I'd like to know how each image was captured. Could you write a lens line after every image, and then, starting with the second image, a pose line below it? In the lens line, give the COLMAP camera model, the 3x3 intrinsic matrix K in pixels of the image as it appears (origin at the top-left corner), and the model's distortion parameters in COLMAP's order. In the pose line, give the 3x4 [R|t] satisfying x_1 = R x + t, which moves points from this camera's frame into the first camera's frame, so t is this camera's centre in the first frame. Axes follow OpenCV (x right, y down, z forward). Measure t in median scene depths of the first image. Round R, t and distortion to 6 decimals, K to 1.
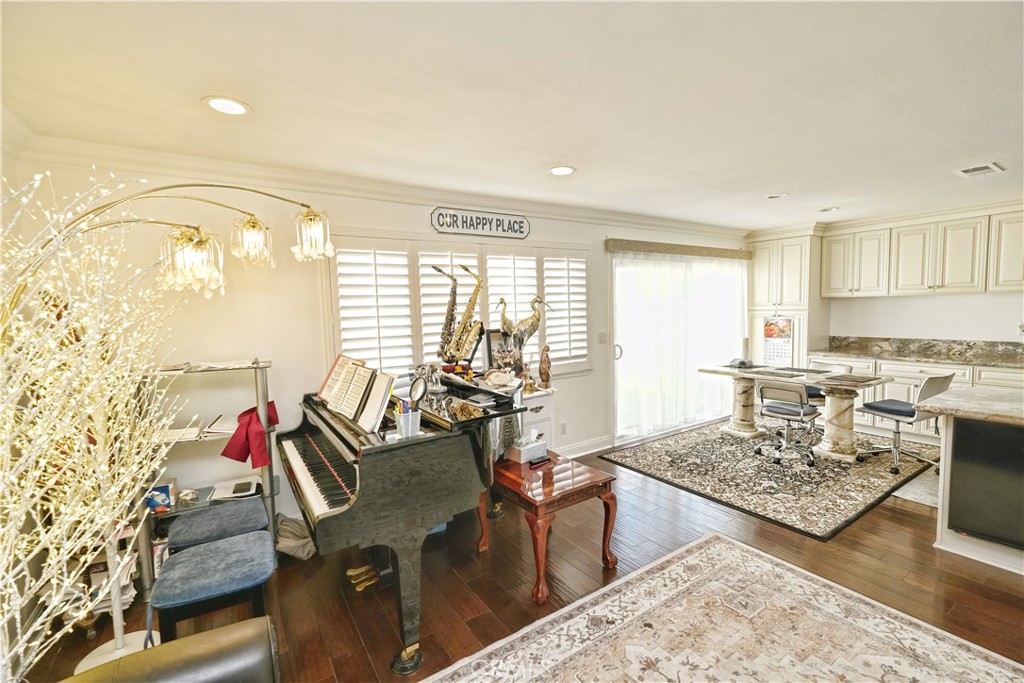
lens RADIAL K [[446.1, 0, 519.2], [0, 446.1, 340.7], [0, 0, 1]] dist [-0.002463, 0.000211]
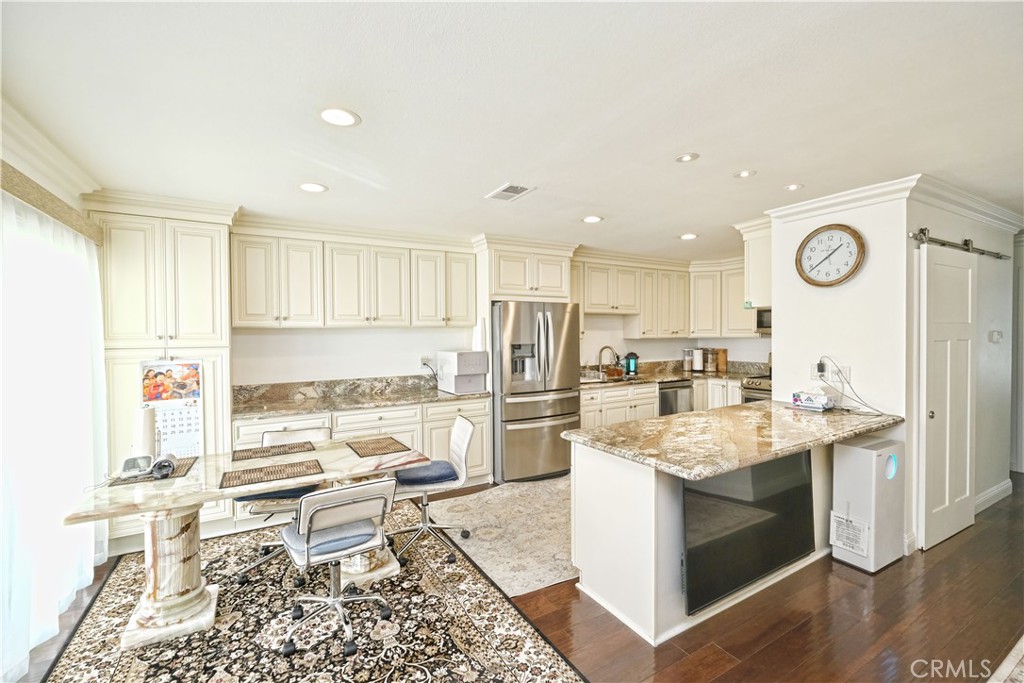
lens RADIAL K [[446.1, 0, 516.8], [0, 446.1, 341.8], [0, 0, 1]] dist [-0.002463, 0.000211]
pose [[0.062606, 0.000924, 0.998038, 0.079647], [0.078969, 0.996860, -0.005876, -0.048031], [-0.994909, 0.079182, 0.062336, 0.662626]]
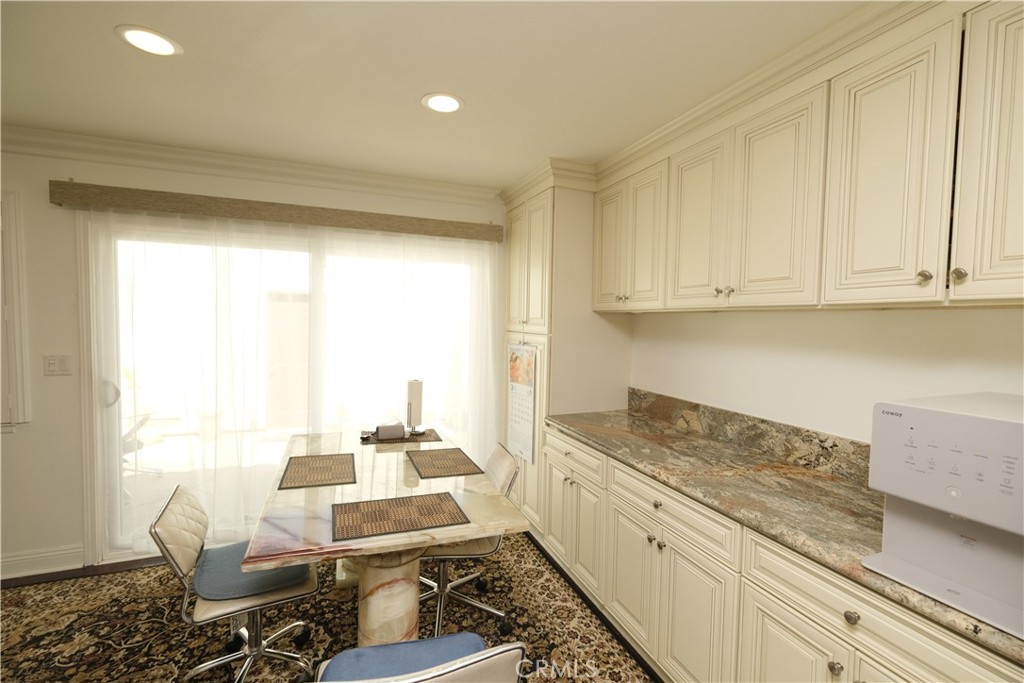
lens RADIAL K [[446.1, 0, 518.9], [0, 446.1, 344.1], [0, 0, 1]] dist [-0.002463, 0.000211]
pose [[0.977279, 0.053254, -0.205156, 0.833325], [-0.057495, 0.998237, -0.014765, -0.056728], [0.204008, 0.026225, 0.978618, 0.575399]]
